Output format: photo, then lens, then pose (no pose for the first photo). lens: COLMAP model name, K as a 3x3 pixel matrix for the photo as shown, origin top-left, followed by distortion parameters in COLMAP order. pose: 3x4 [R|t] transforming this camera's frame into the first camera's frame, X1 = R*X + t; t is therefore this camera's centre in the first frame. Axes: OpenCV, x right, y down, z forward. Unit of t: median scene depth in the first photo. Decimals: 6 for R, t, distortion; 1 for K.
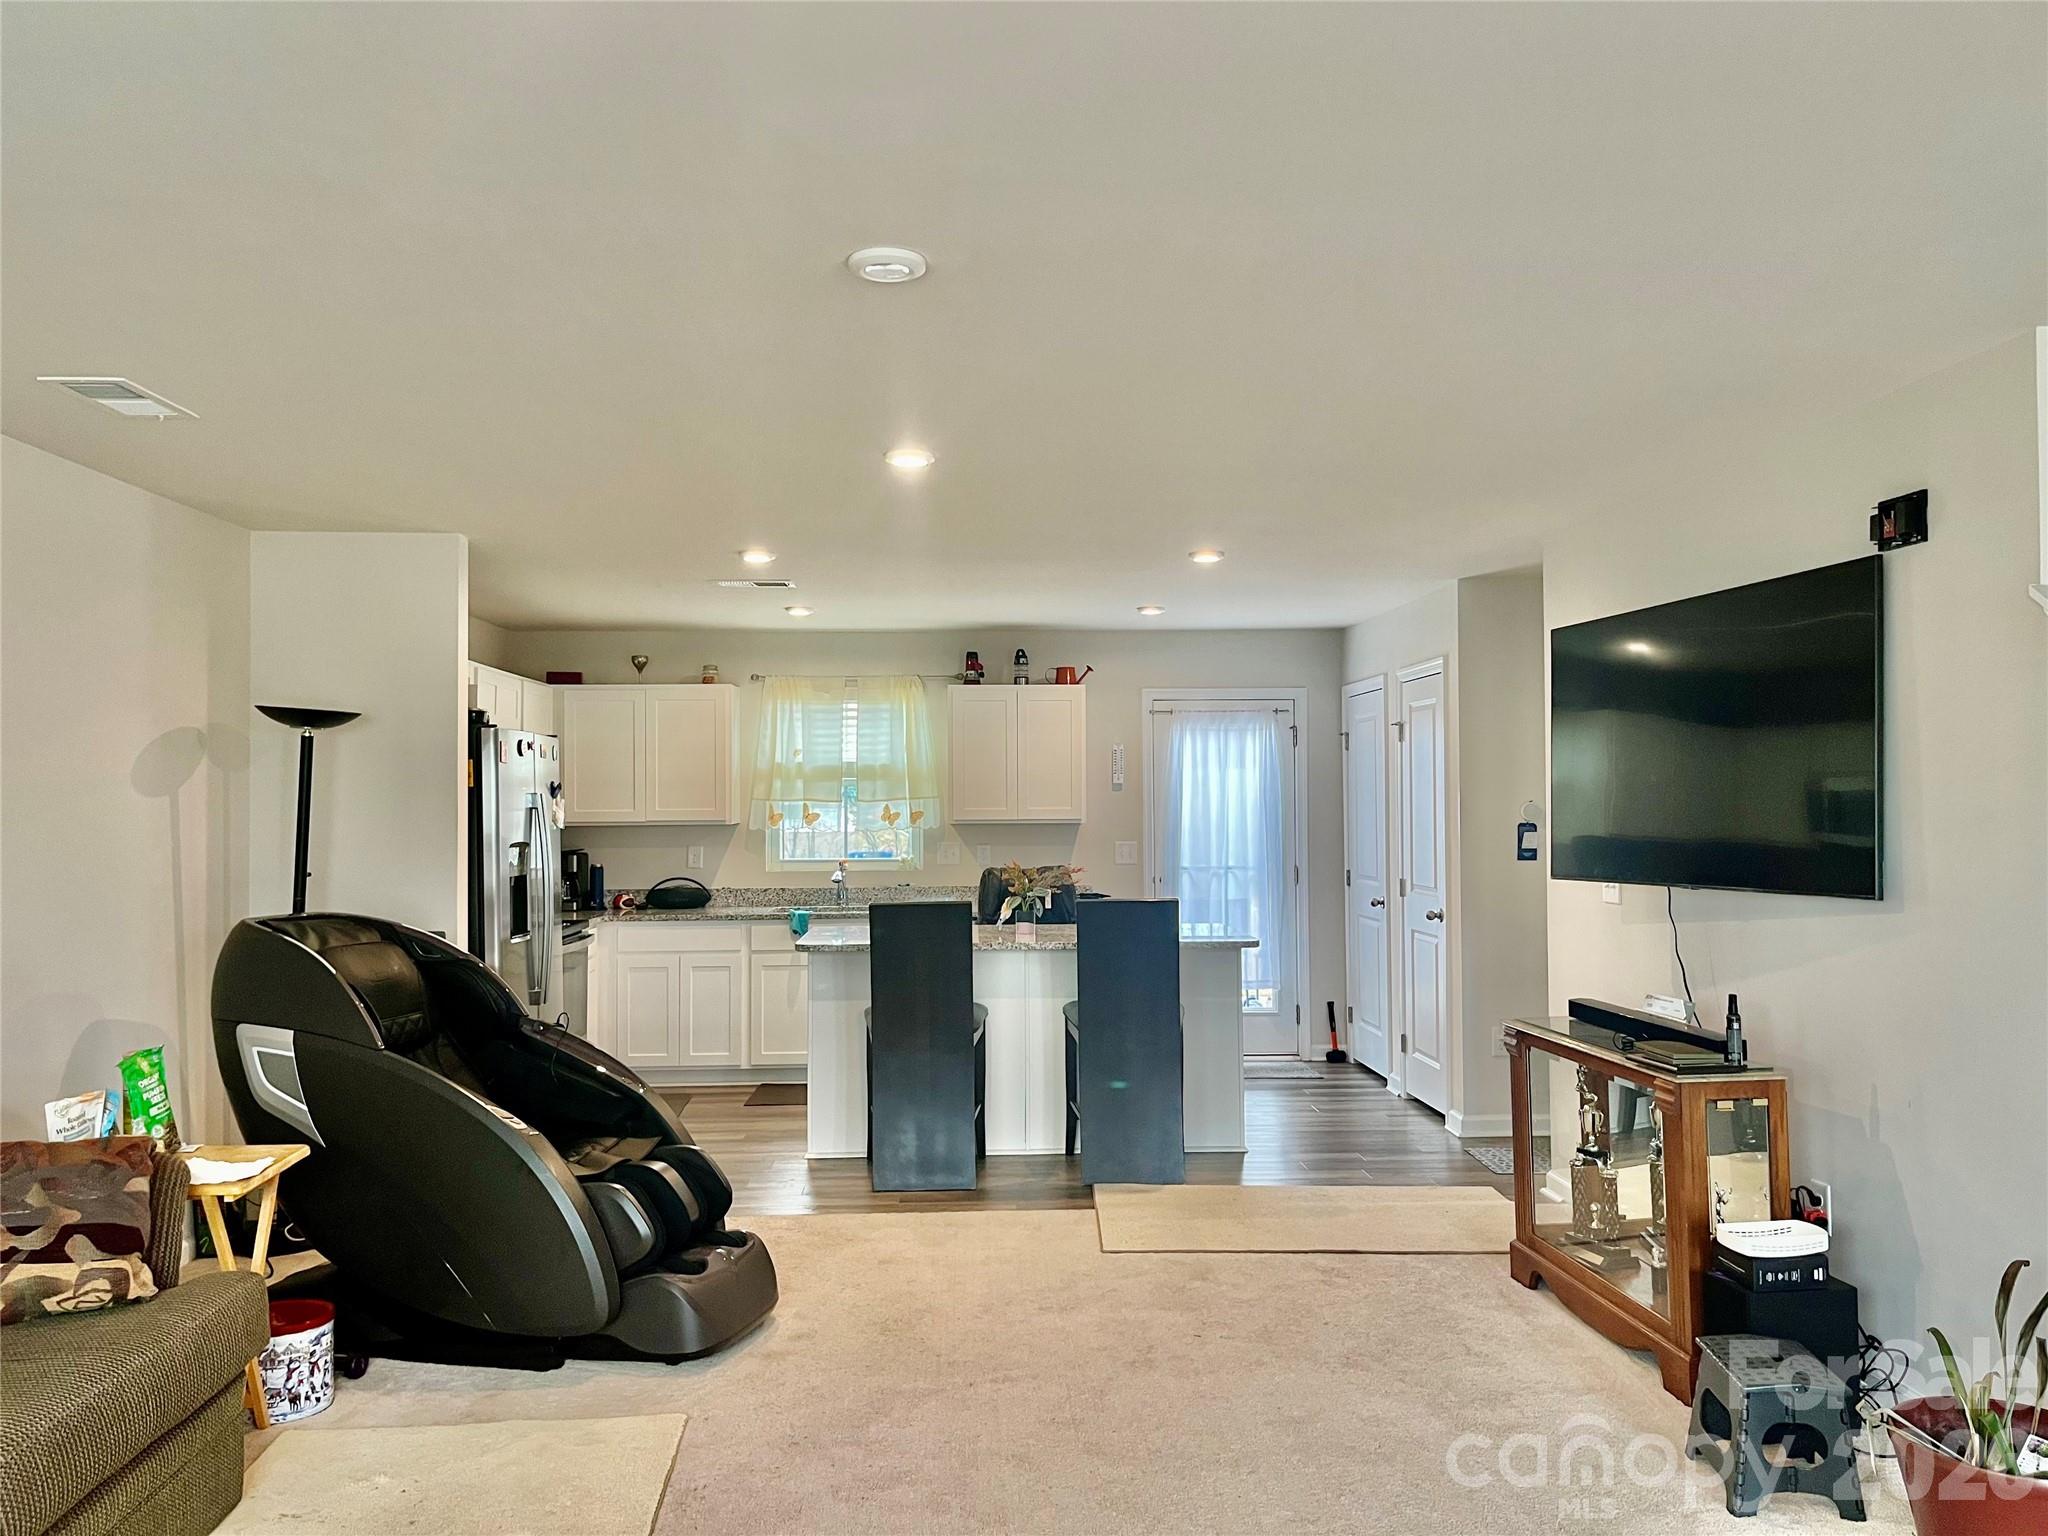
lens RADIAL K [[1551.6, 0, 1033.1], [0, 1551.6, 772.7], [0, 0, 1]] dist [0.068122, -0.084567]
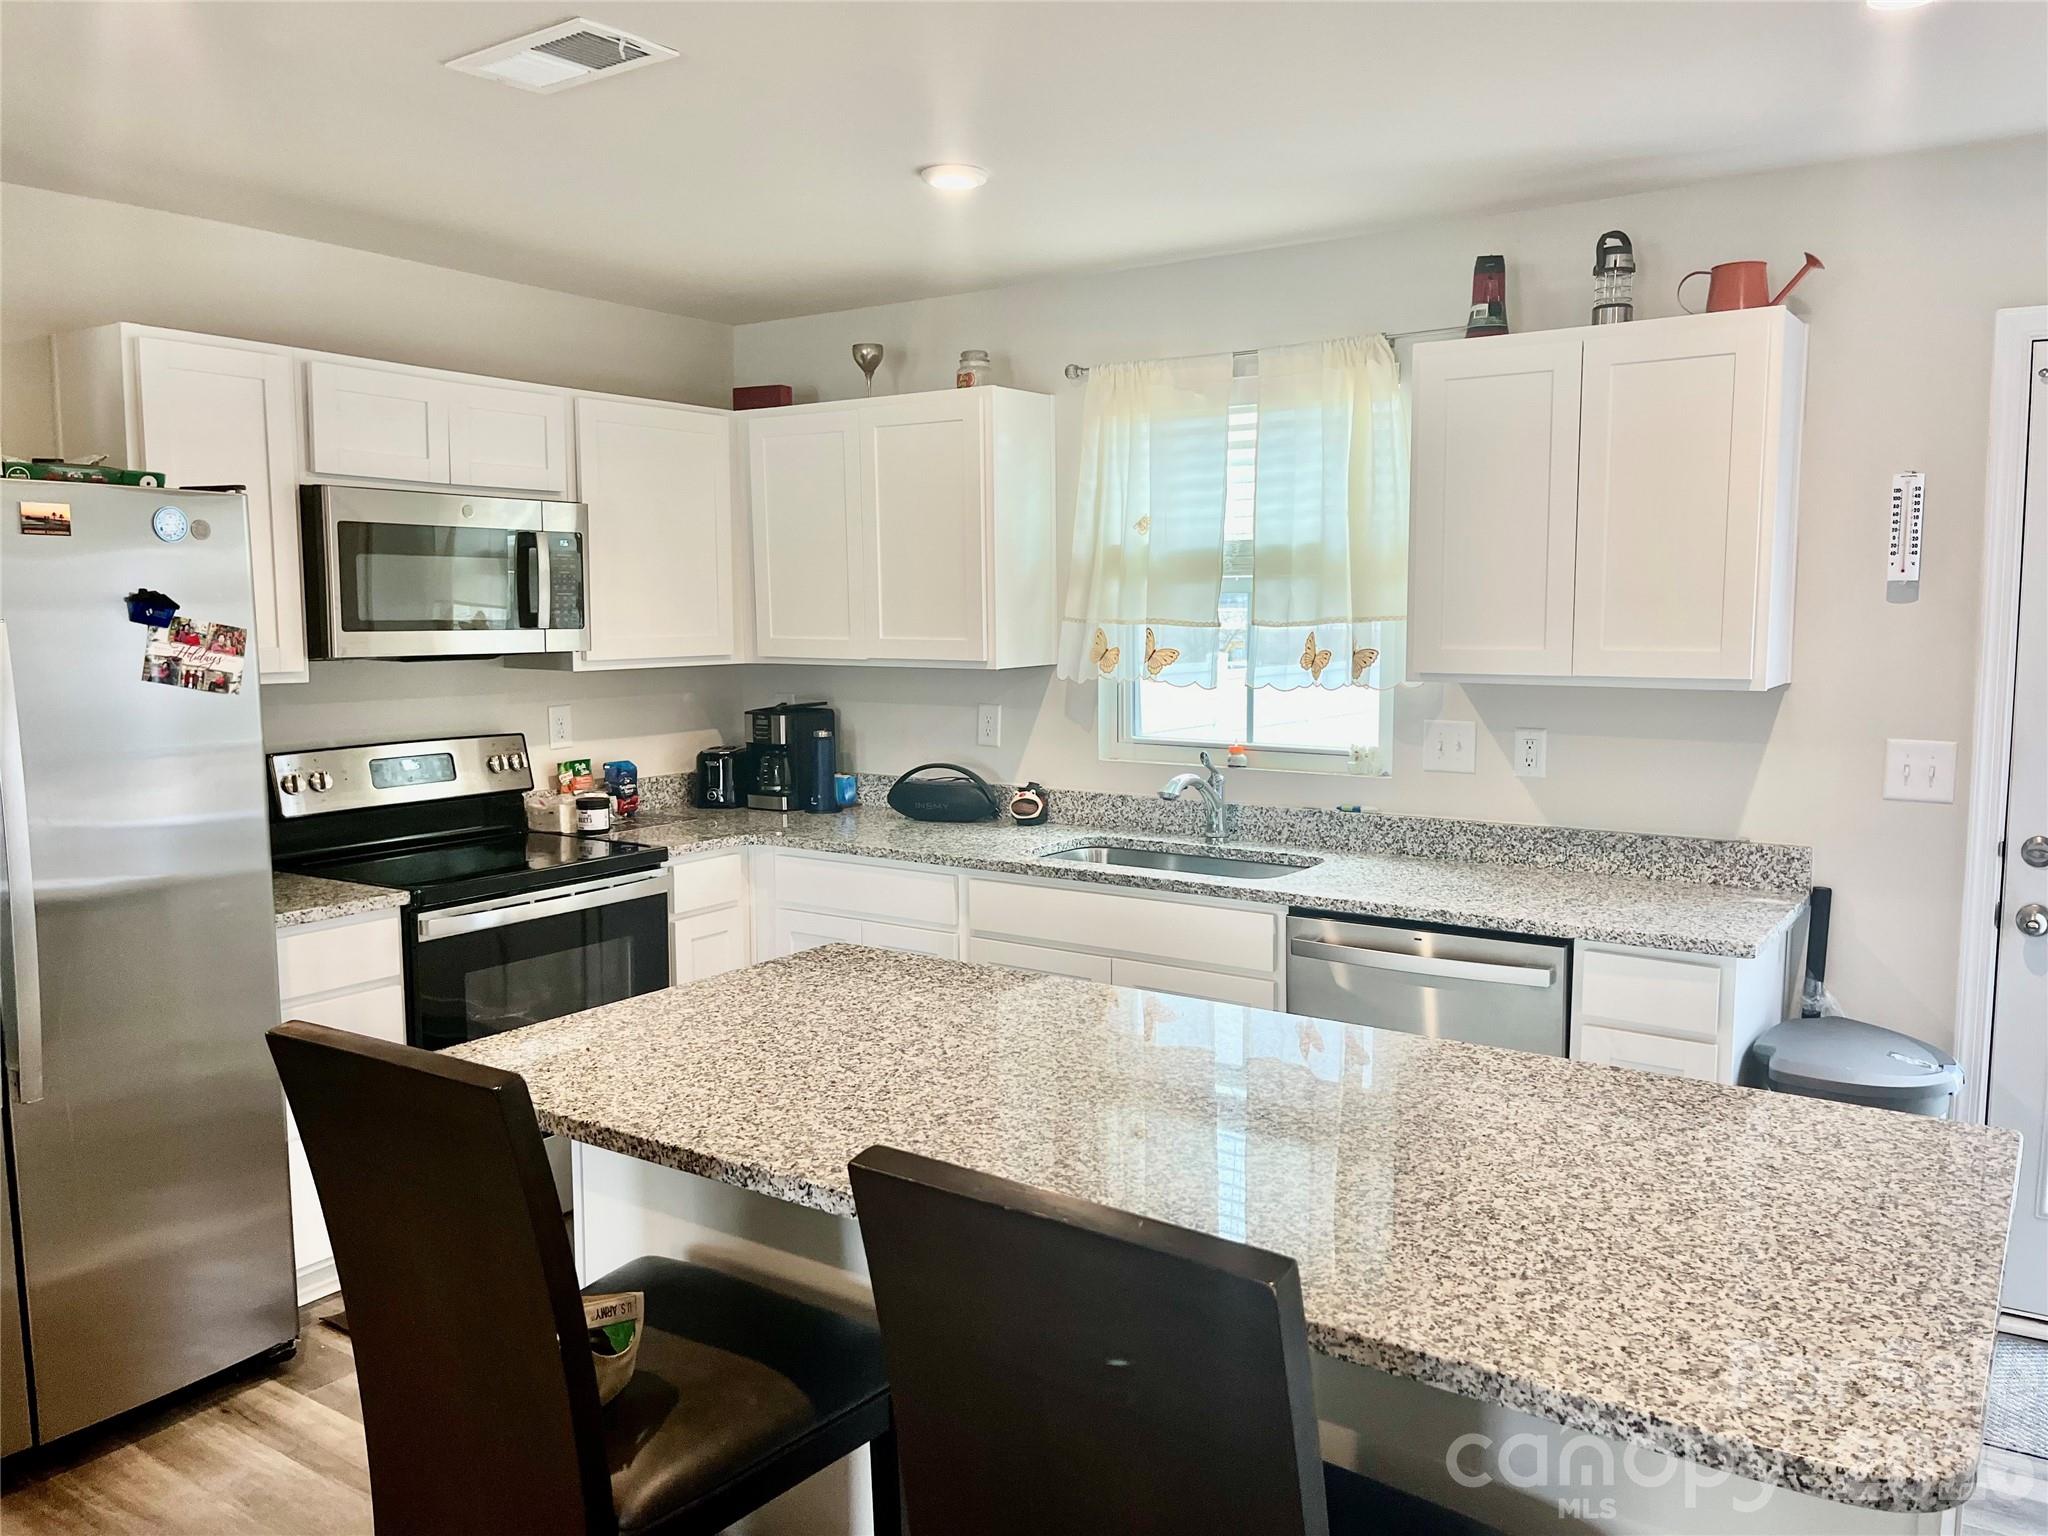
lens RADIAL K [[1551.6, 0, 1033.1], [0, 1551.6, 772.7], [0, 0, 1]] dist [0.068122, -0.084567]
pose [[0.801079, 0.068618, -0.594613, 0.116489], [0.008917, 0.991929, 0.126483, 0.002910], [0.598493, -0.106625, 0.794001, 0.588707]]
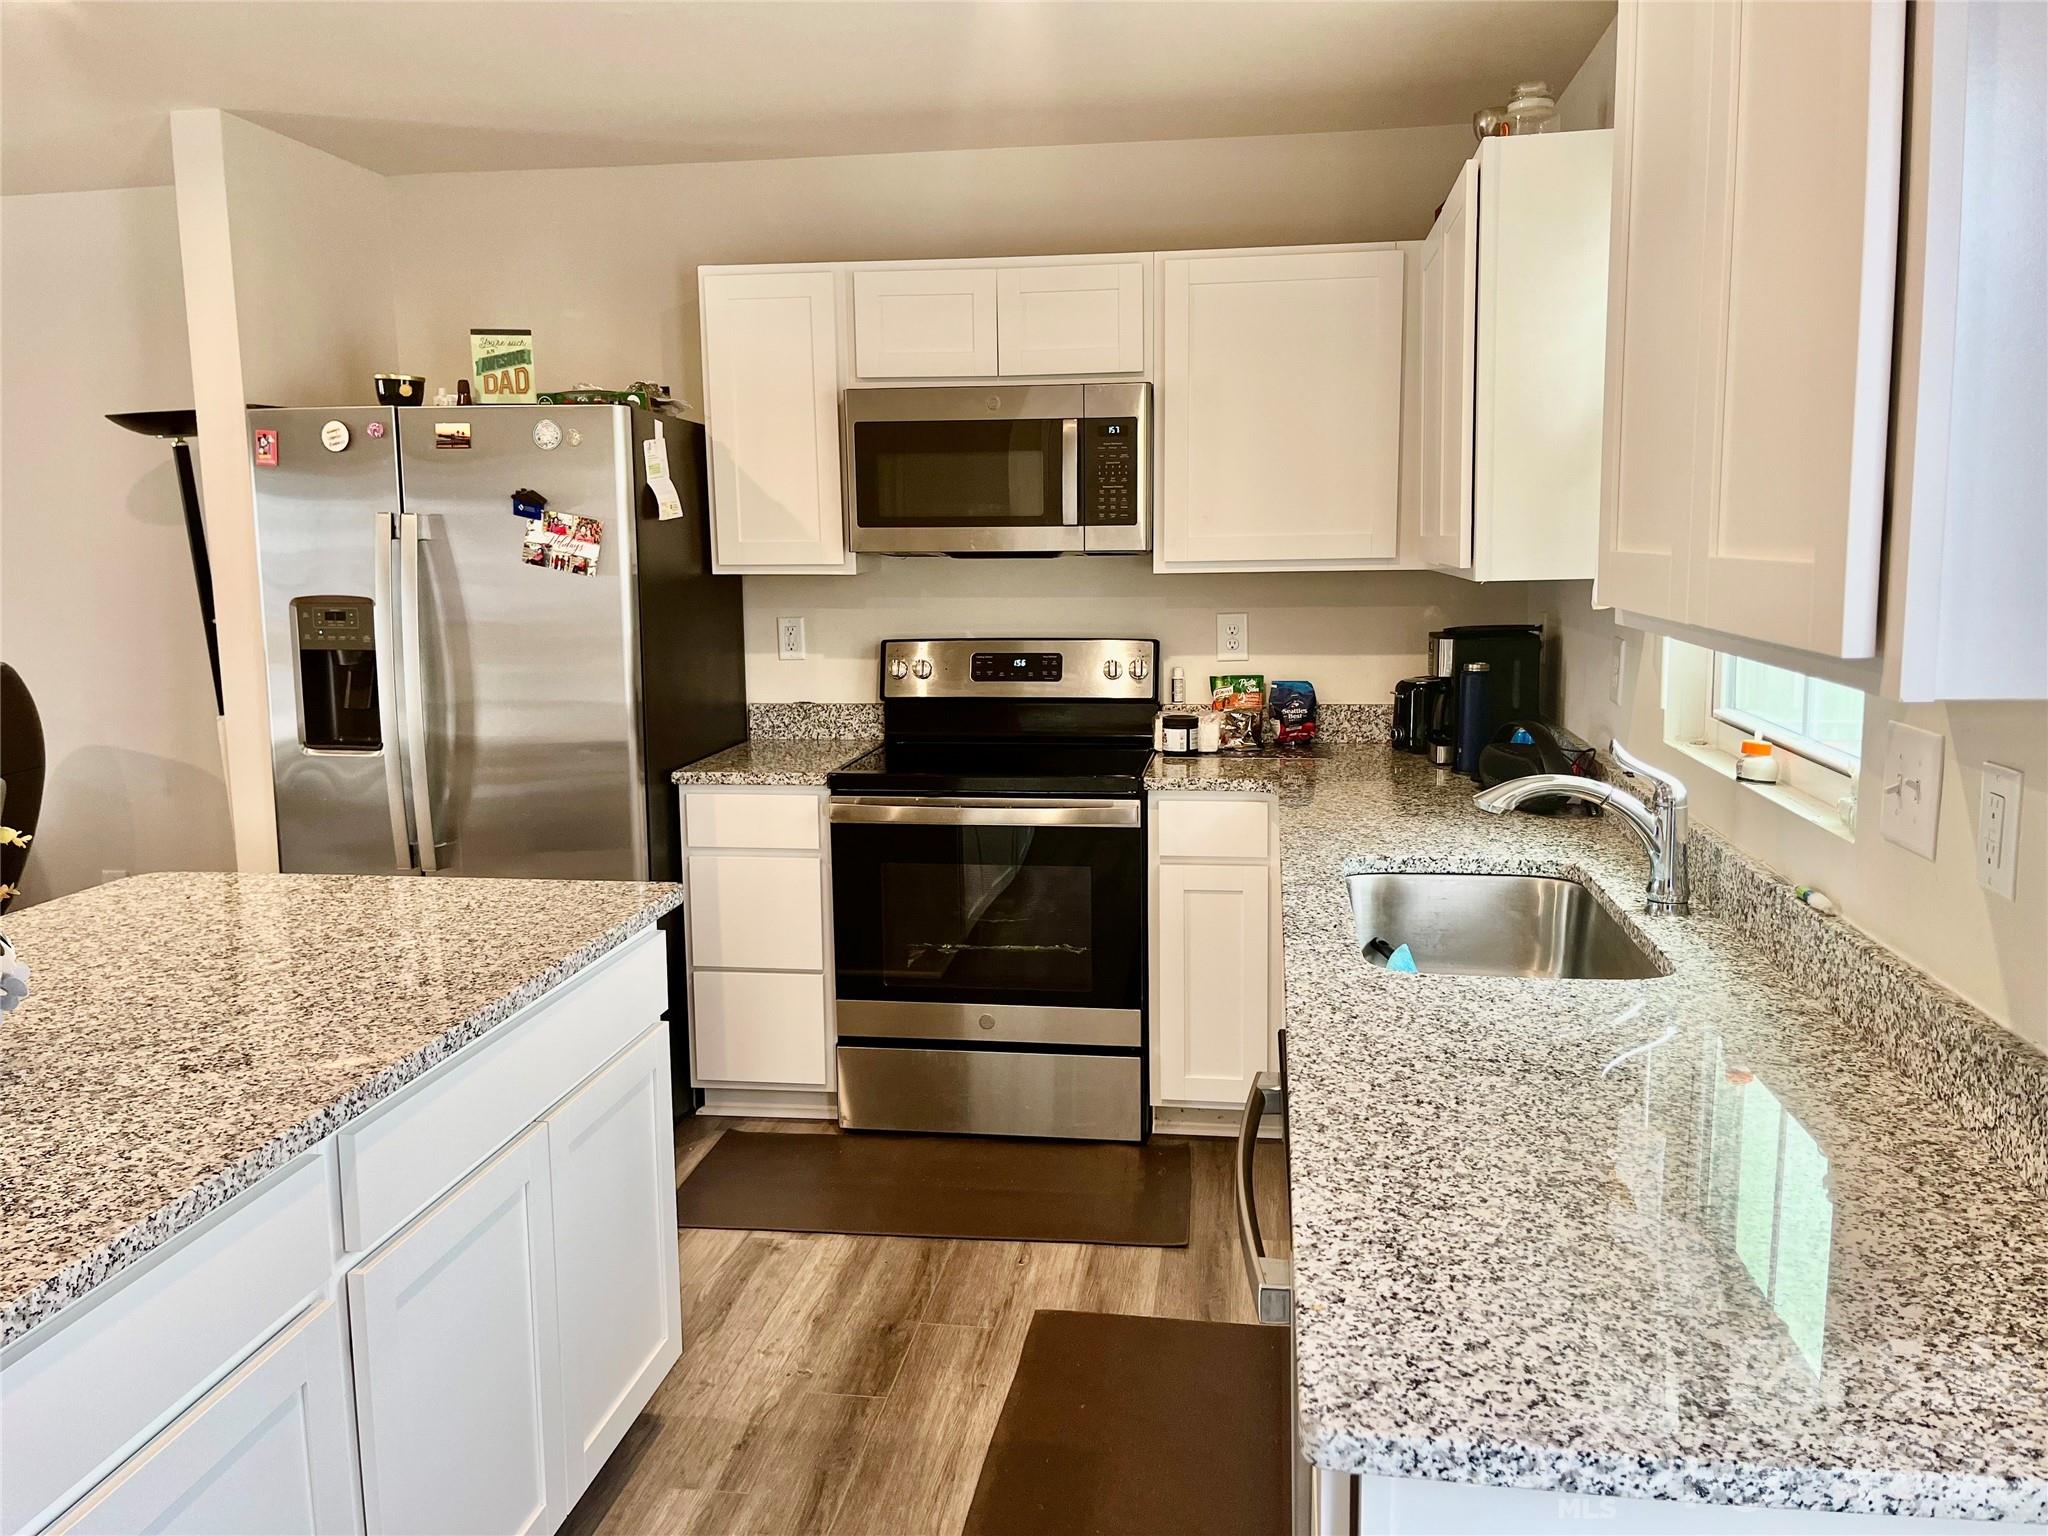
lens RADIAL K [[1548.4, 0, 1024.0], [0, 1548.4, 768.0], [0, 0, 1]] dist [0.010048, 0.001552]
pose [[-0.194127, 0.155027, -0.968649, 0.147206], [0.030932, 0.987910, 0.151911, 0.019274], [0.980489, -0.000472, -0.196575, 0.949540]]
